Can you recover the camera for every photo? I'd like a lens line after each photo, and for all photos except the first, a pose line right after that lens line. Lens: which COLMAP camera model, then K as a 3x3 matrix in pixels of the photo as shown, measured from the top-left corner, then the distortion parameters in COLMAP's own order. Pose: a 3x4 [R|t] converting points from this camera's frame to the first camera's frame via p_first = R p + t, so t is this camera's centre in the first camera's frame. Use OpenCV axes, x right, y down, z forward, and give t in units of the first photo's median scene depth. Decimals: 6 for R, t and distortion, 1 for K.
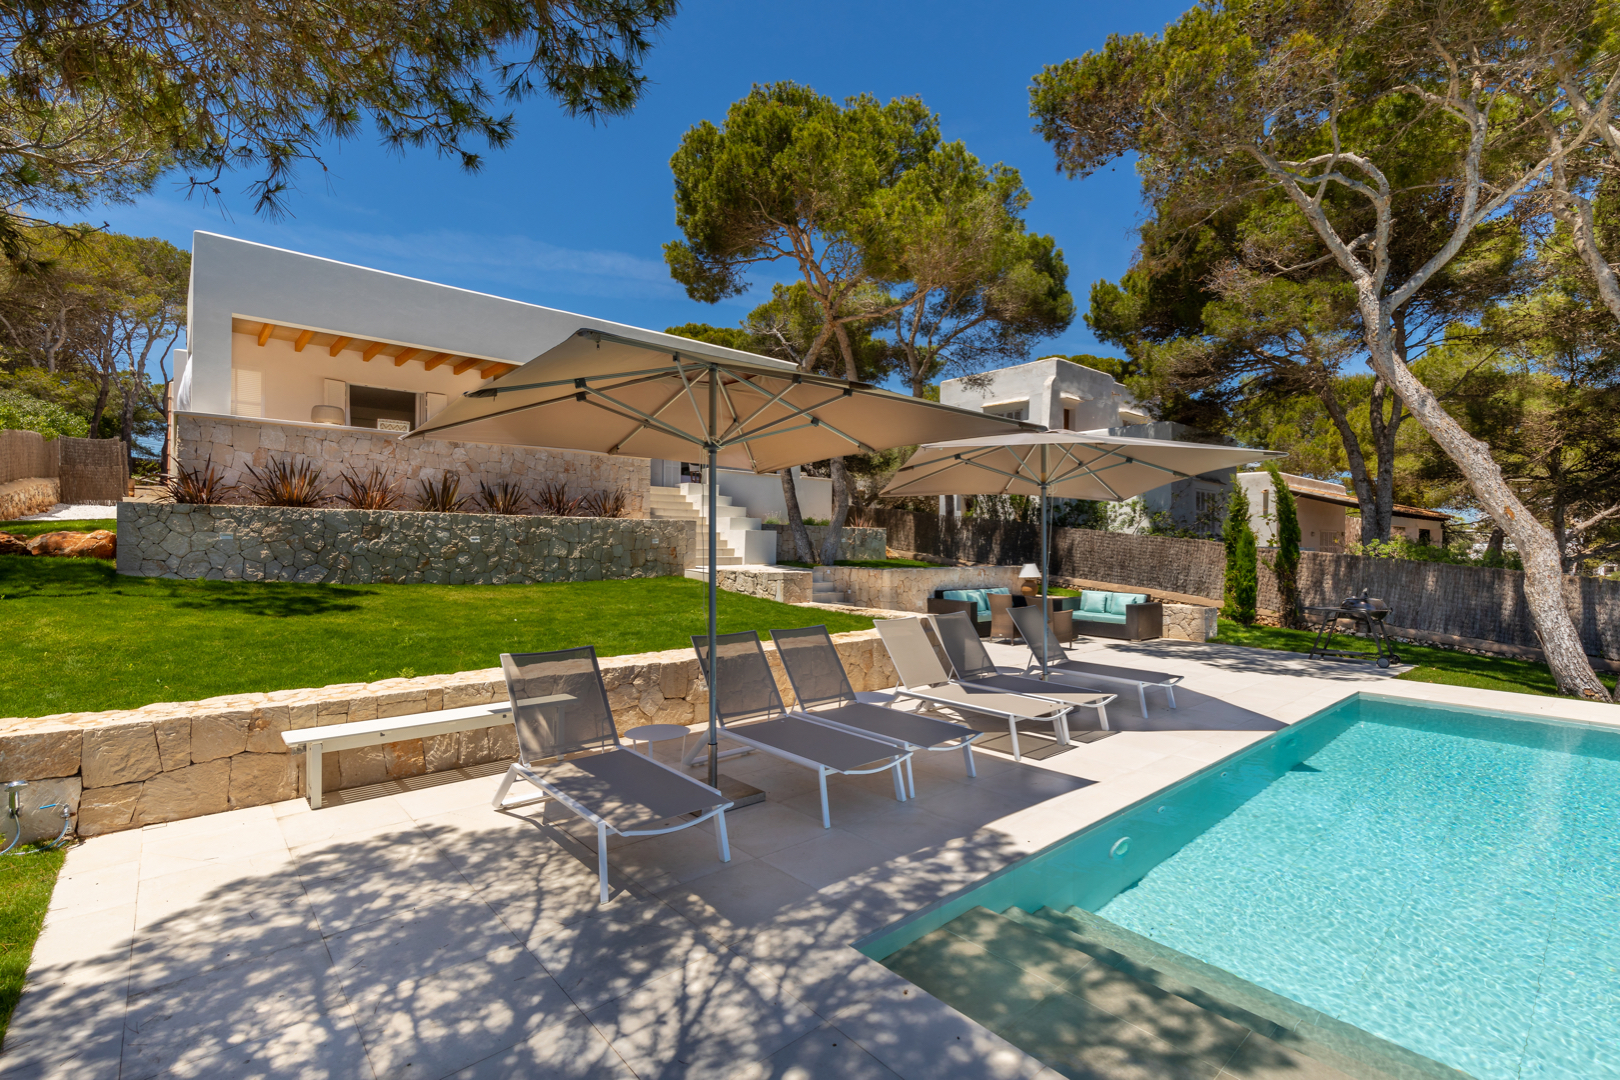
lens RADIAL K [[739.2, 0, 824.2], [0, 739.2, 542.4], [0, 0, 1]] dist [-0.001257, 0.000978]
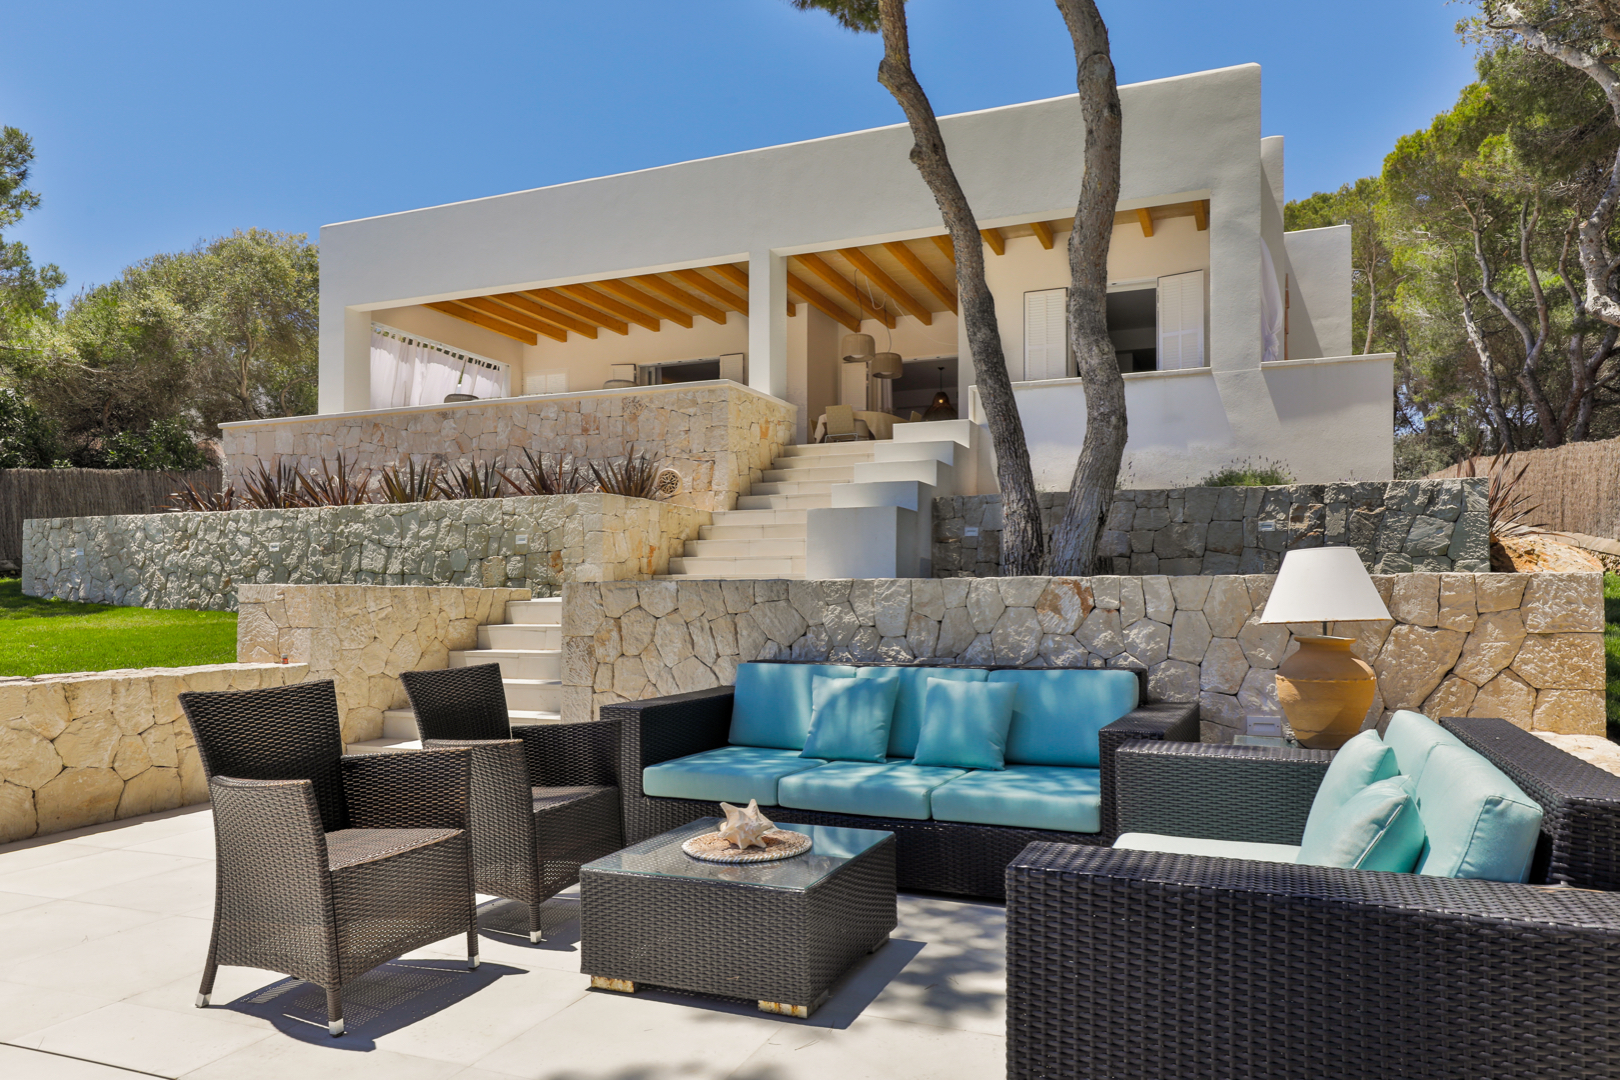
lens RADIAL K [[1076.1, 0, 811.4], [0, 1076.1, 544.1], [0, 0, 1]] dist [0.034447, 0.001570]
pose [[0.446646, -0.050201, -0.893301, 0.612269], [0.014627, 0.998701, -0.048811, 0.047563], [0.894591, 0.008735, 0.446800, 0.949974]]
